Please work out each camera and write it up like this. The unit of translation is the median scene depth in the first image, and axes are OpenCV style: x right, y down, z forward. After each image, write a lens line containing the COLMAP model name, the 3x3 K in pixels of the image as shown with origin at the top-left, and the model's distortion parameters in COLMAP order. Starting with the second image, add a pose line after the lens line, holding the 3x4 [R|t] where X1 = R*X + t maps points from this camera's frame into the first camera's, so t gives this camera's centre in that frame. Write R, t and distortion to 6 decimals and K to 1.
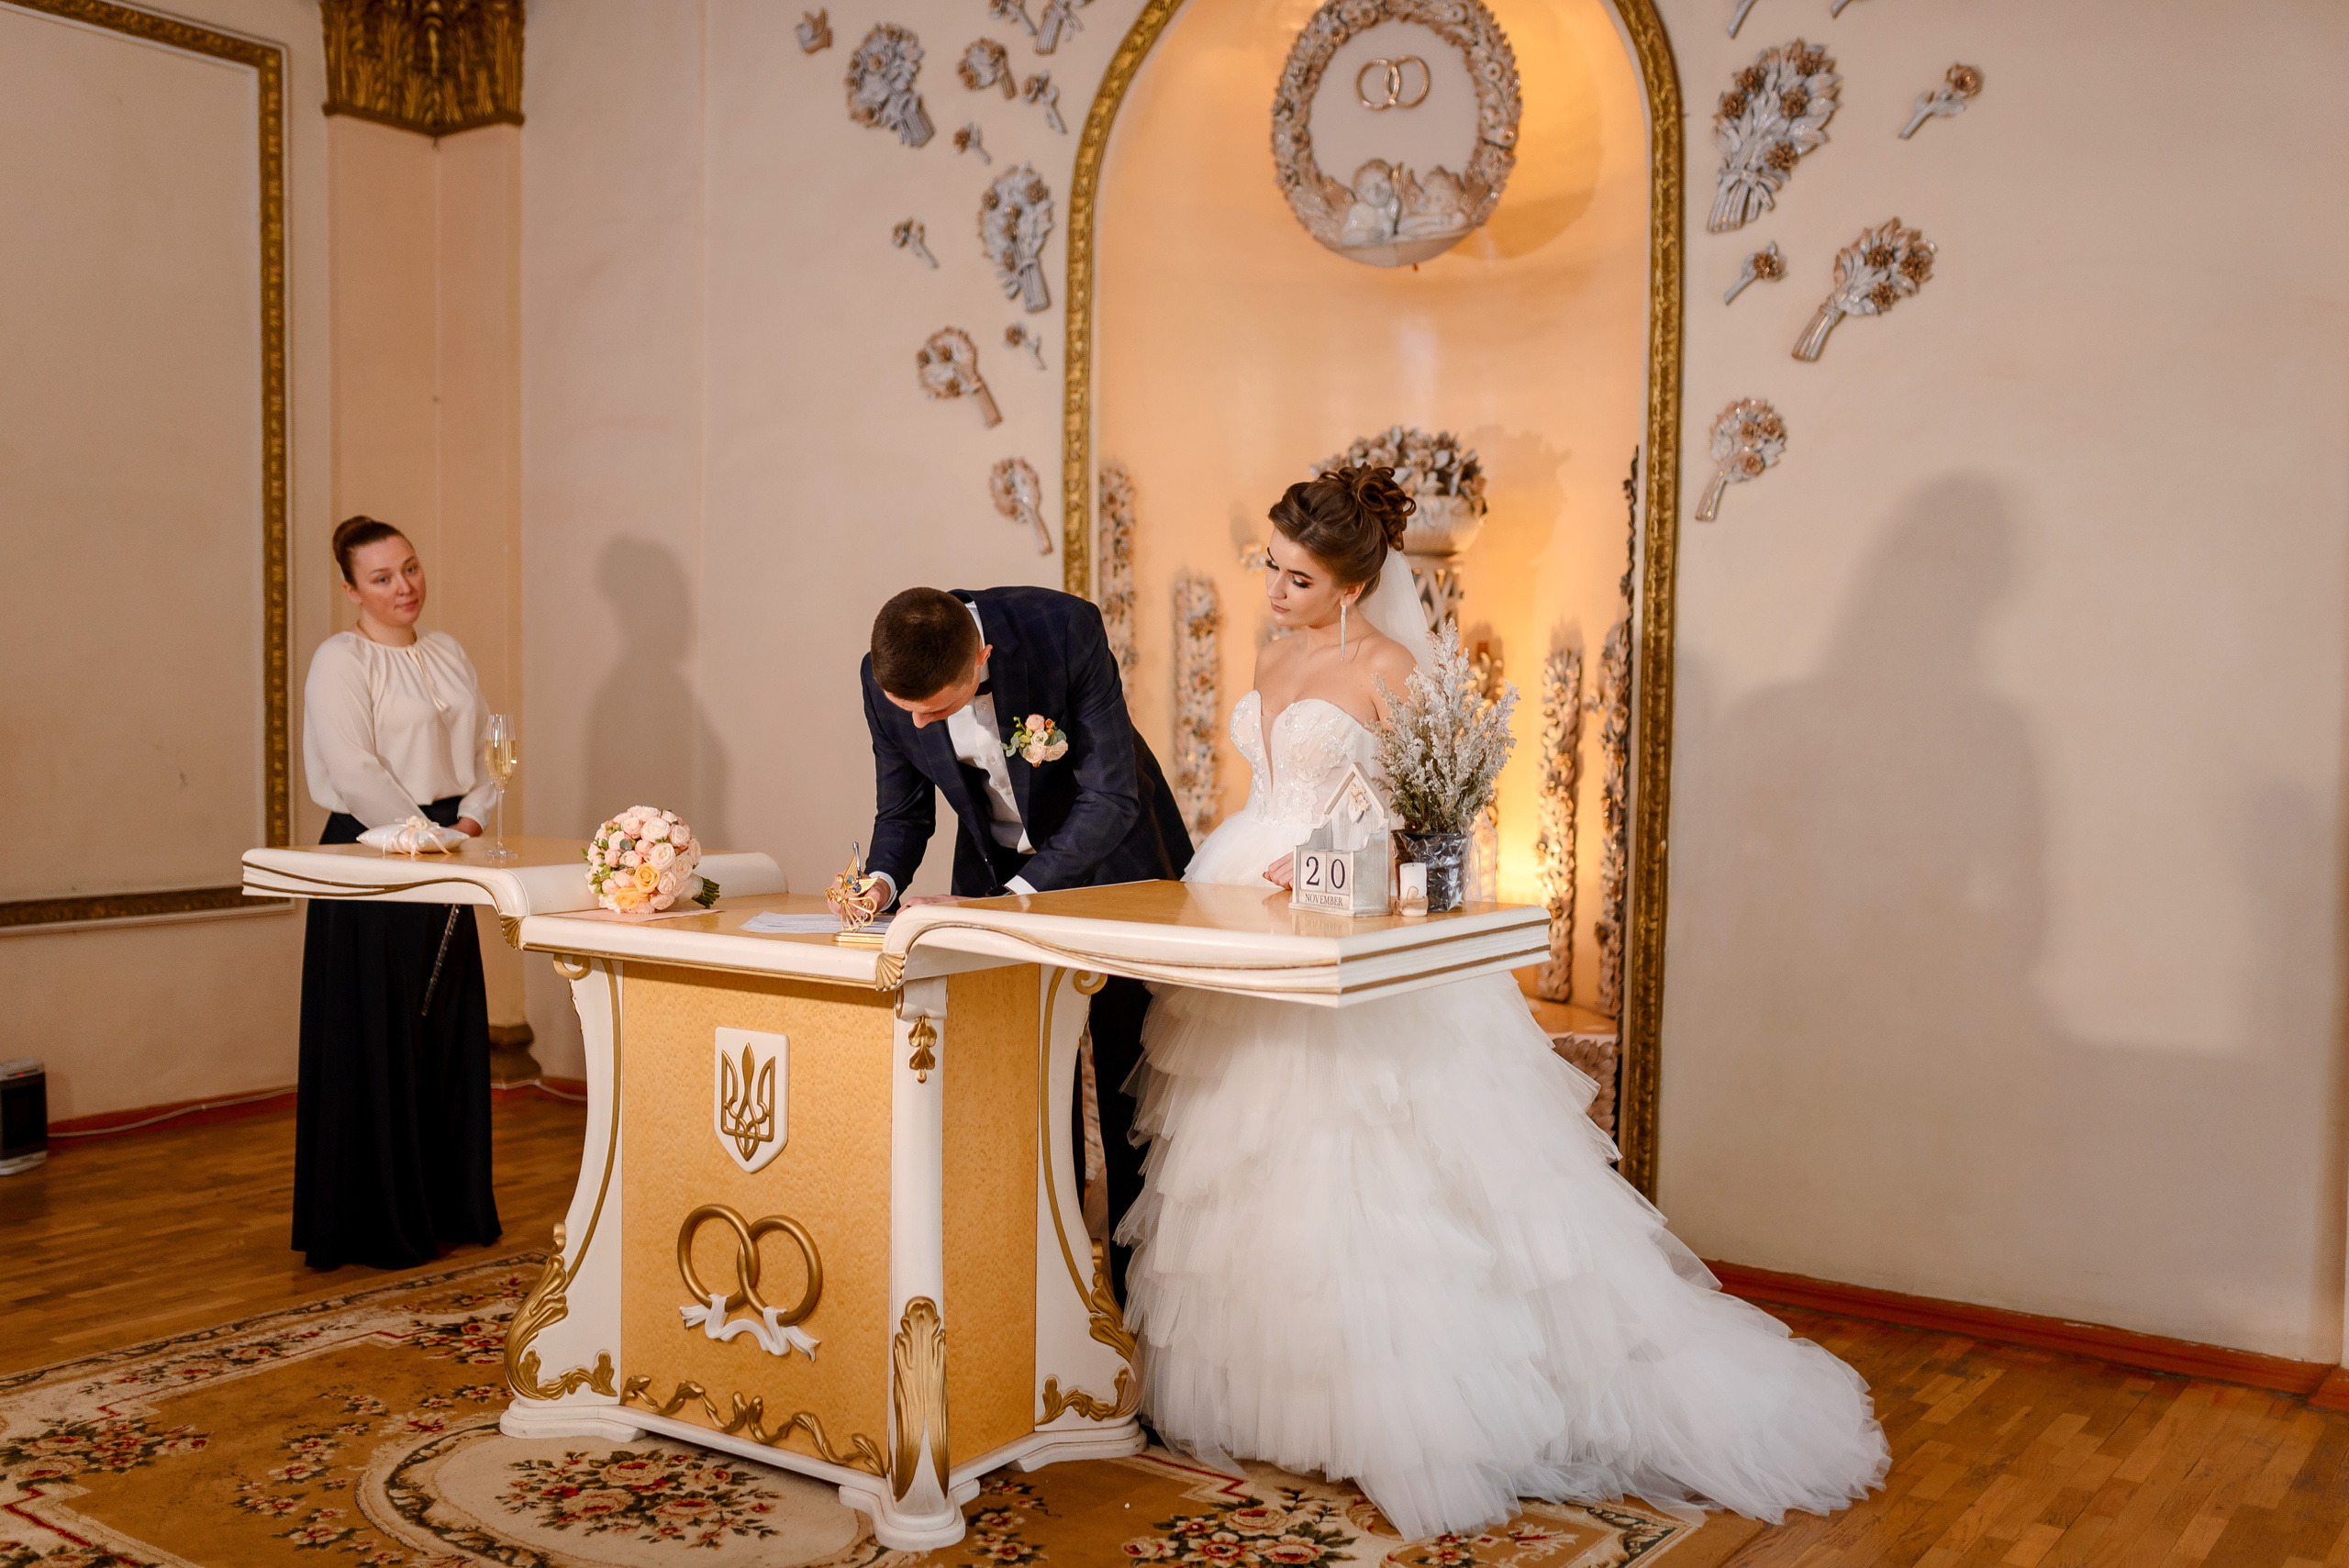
lens RADIAL K [[2228.6, 0, 1174.5], [0, 2228.6, 784.0], [0, 0, 1]] dist [0.006920, -0.008548]
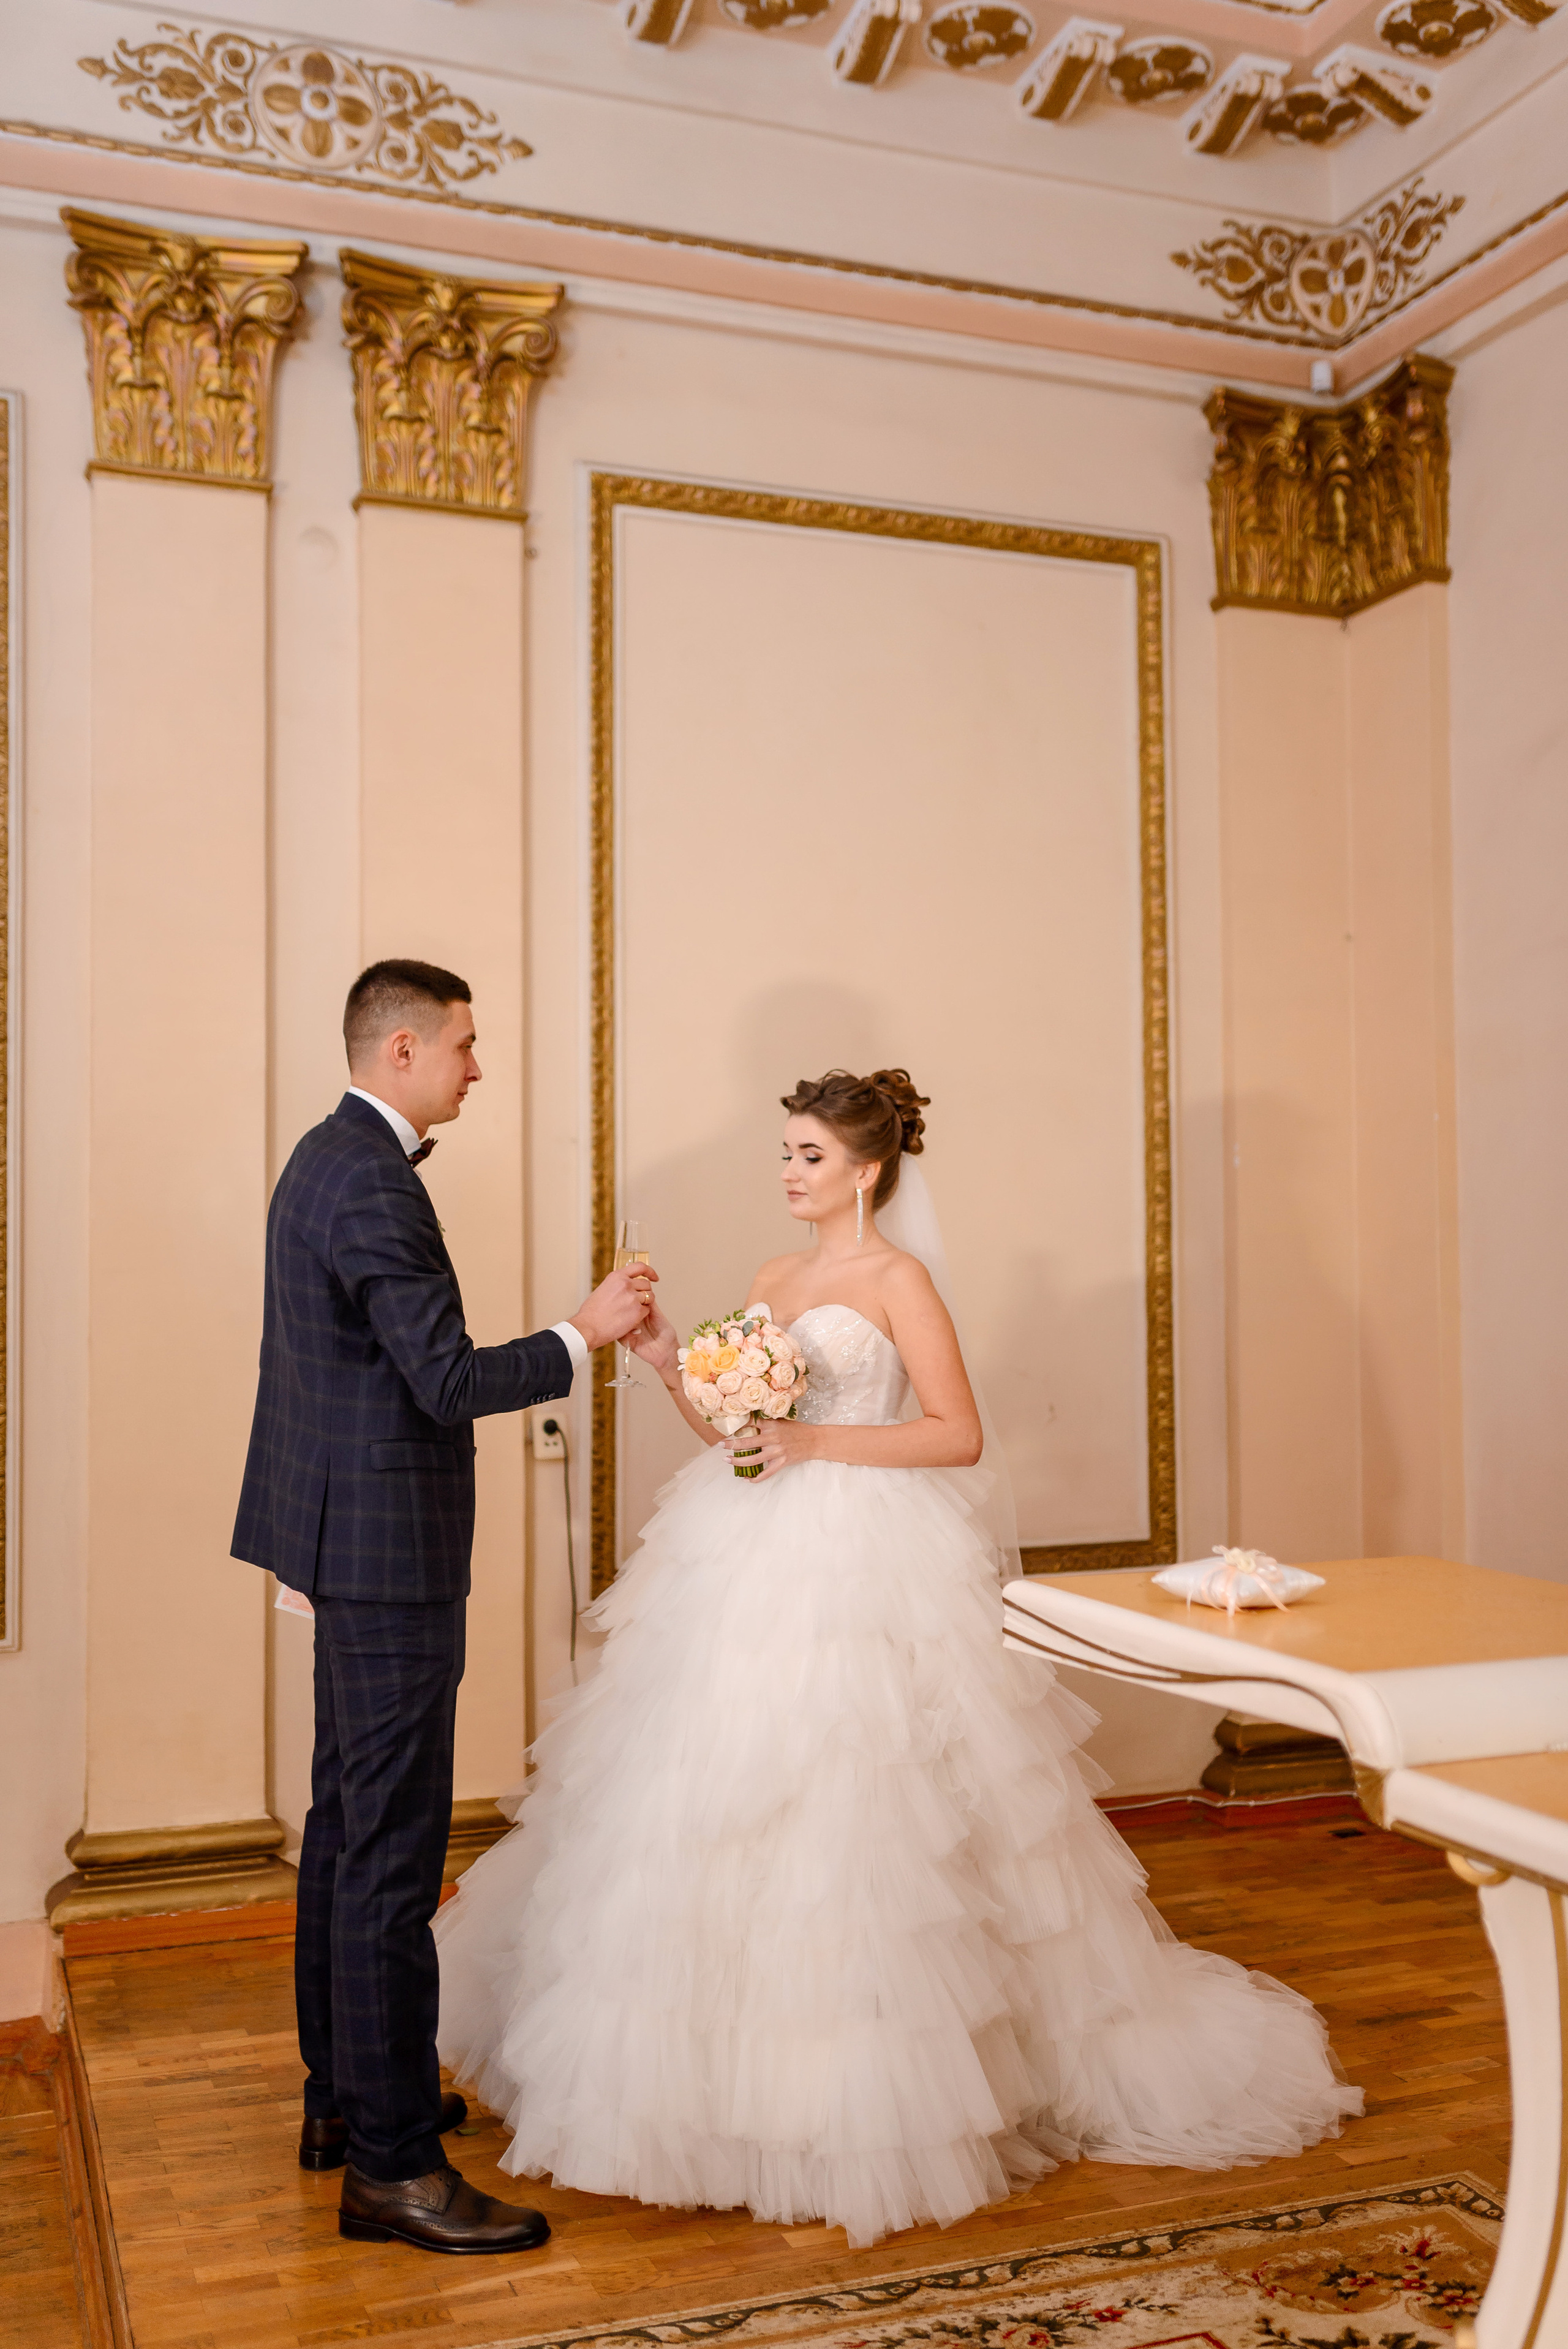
lens RADIAL K [[2228.4, 0, 784.0], [0, 2228.4, 1174.5], [0, 0, 1]] dist [0.006920, -0.008548]
pose [[0.825755, -0.036503, -0.562847, -0.059262], [-0.007909, 0.997056, -0.076267, -0.028814], [0.563974, 0.067429, 0.823035, 0.273956]]
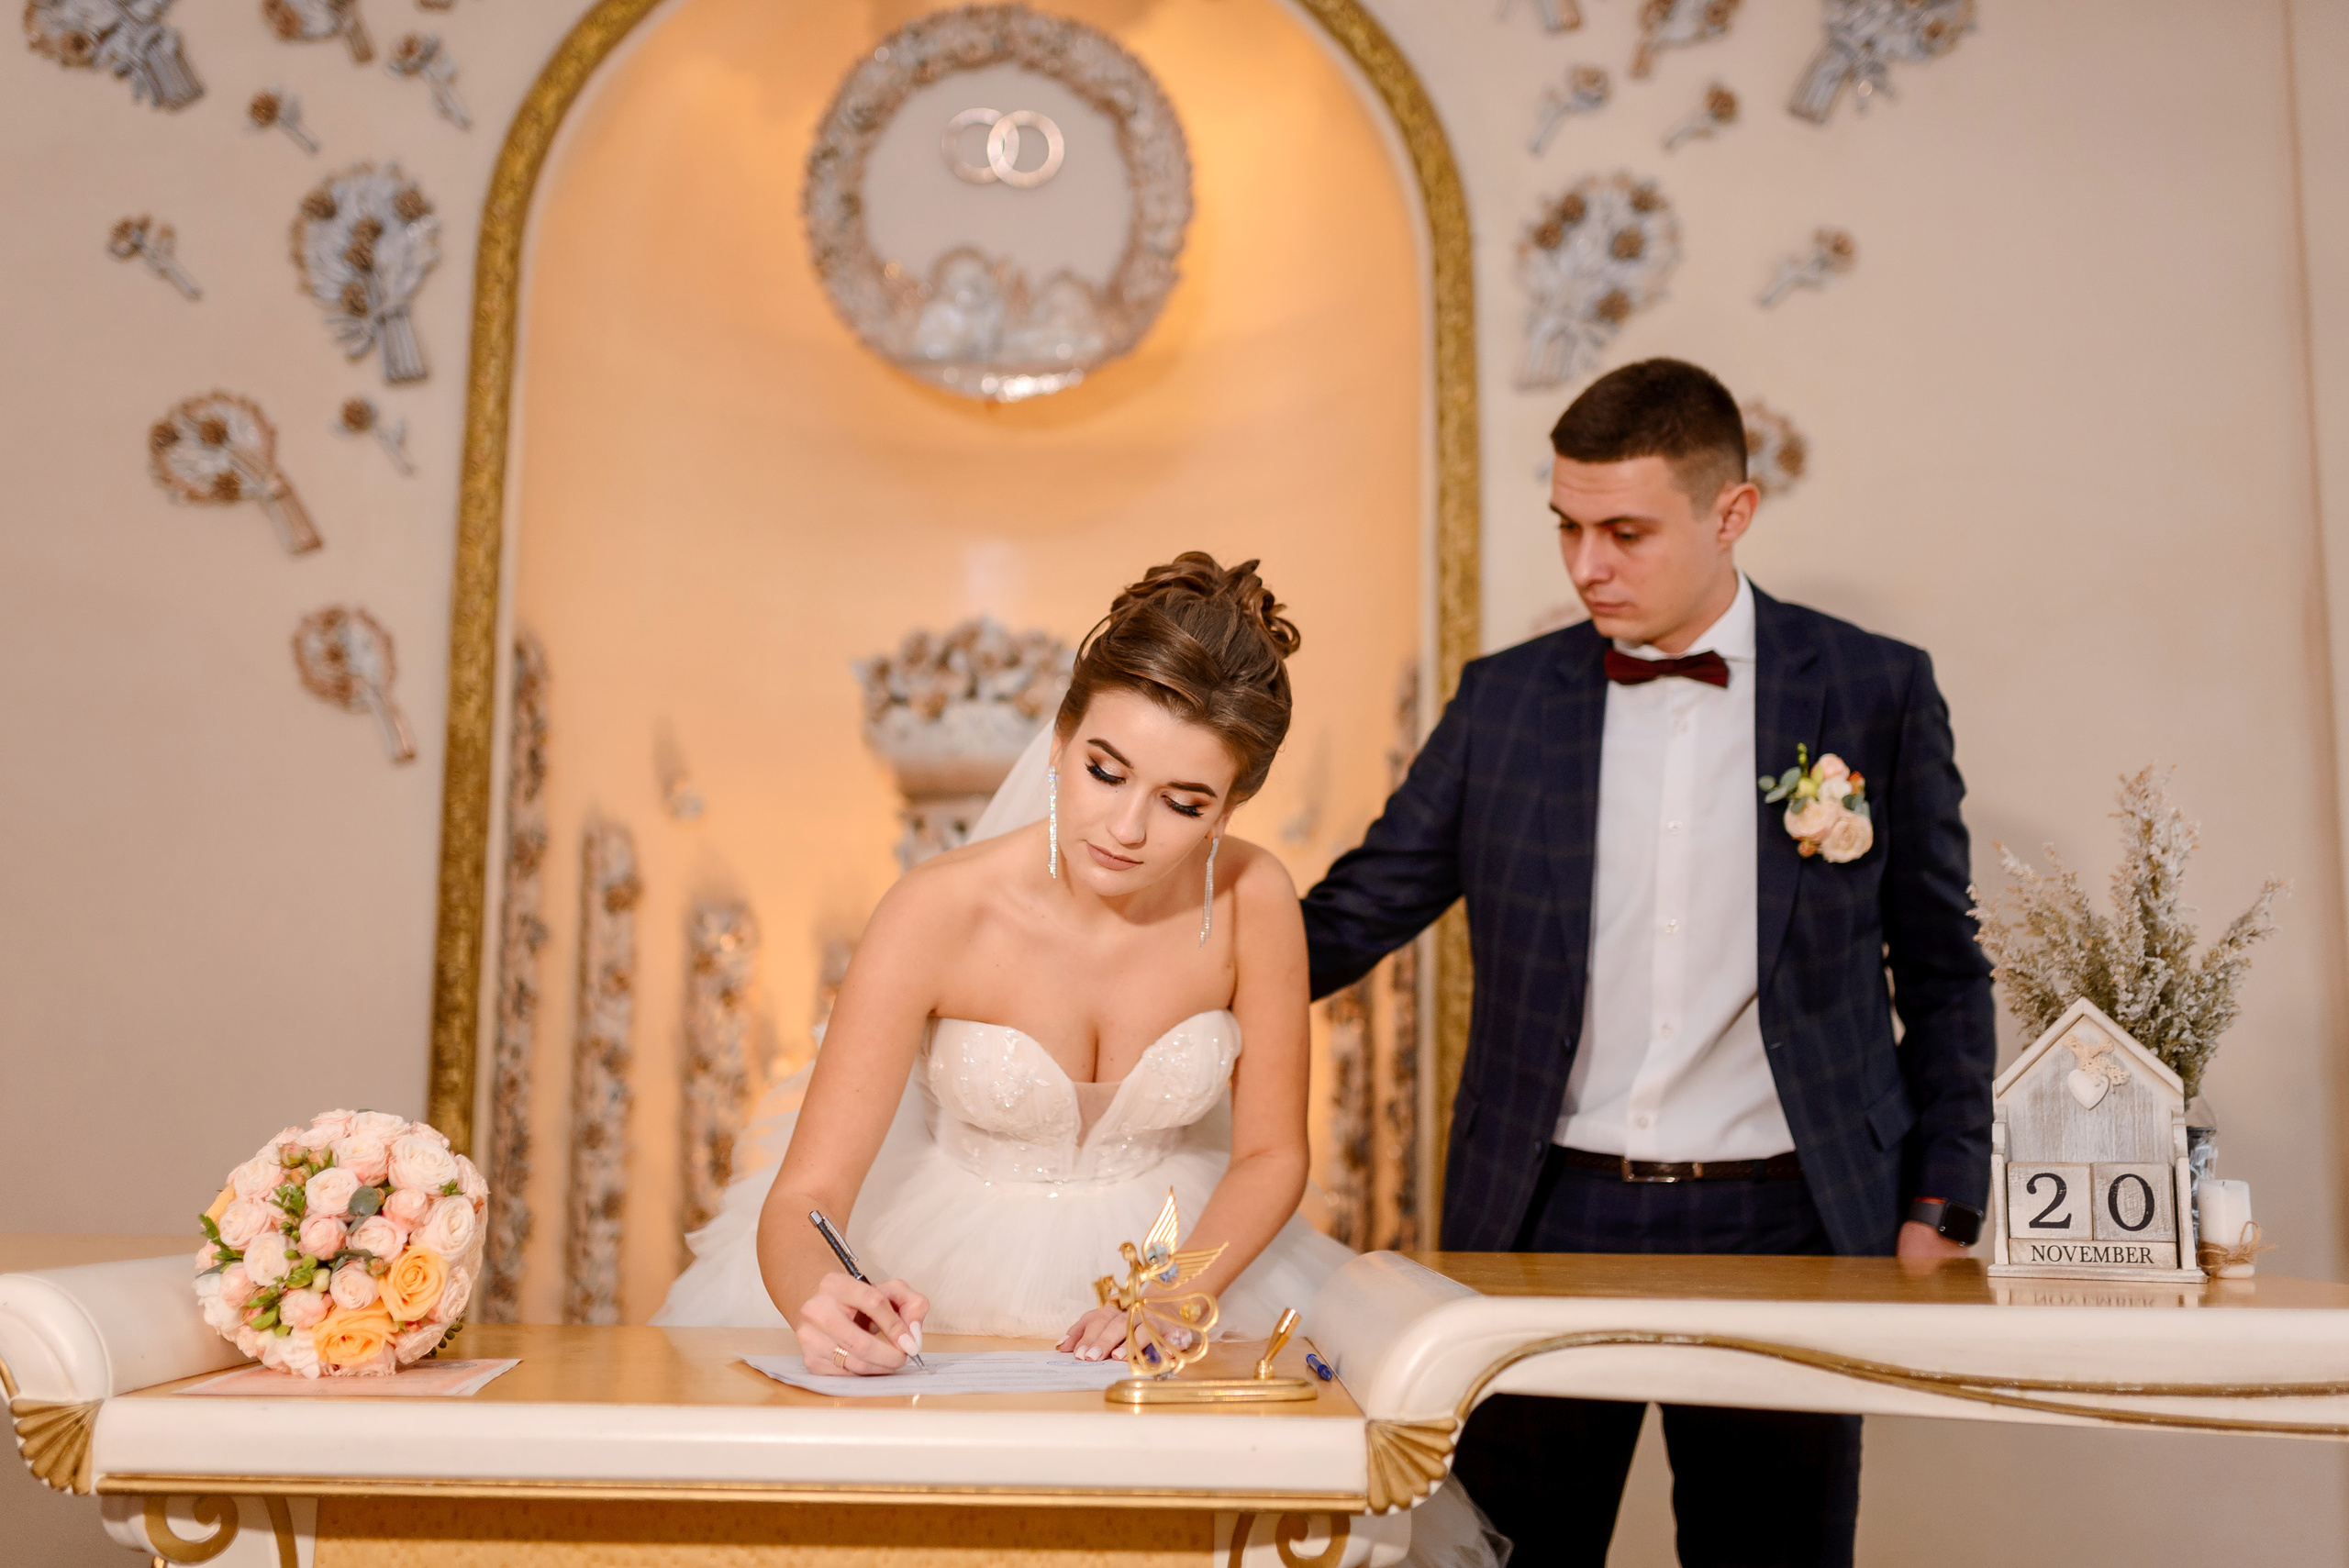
lens RADIAL K [[2317.5, 0, 1174.5], [0, 2317.5, 784.0], [0, 0, 1]] dist [0.003211, -0.001080]
pose [[0.829049, 0.081671, 0.553179, -0.228543], [0.019984, 0.984317, -0.175274, 0.018366], [-0.558819, 0.156365, 0.814415, 0.352141]]
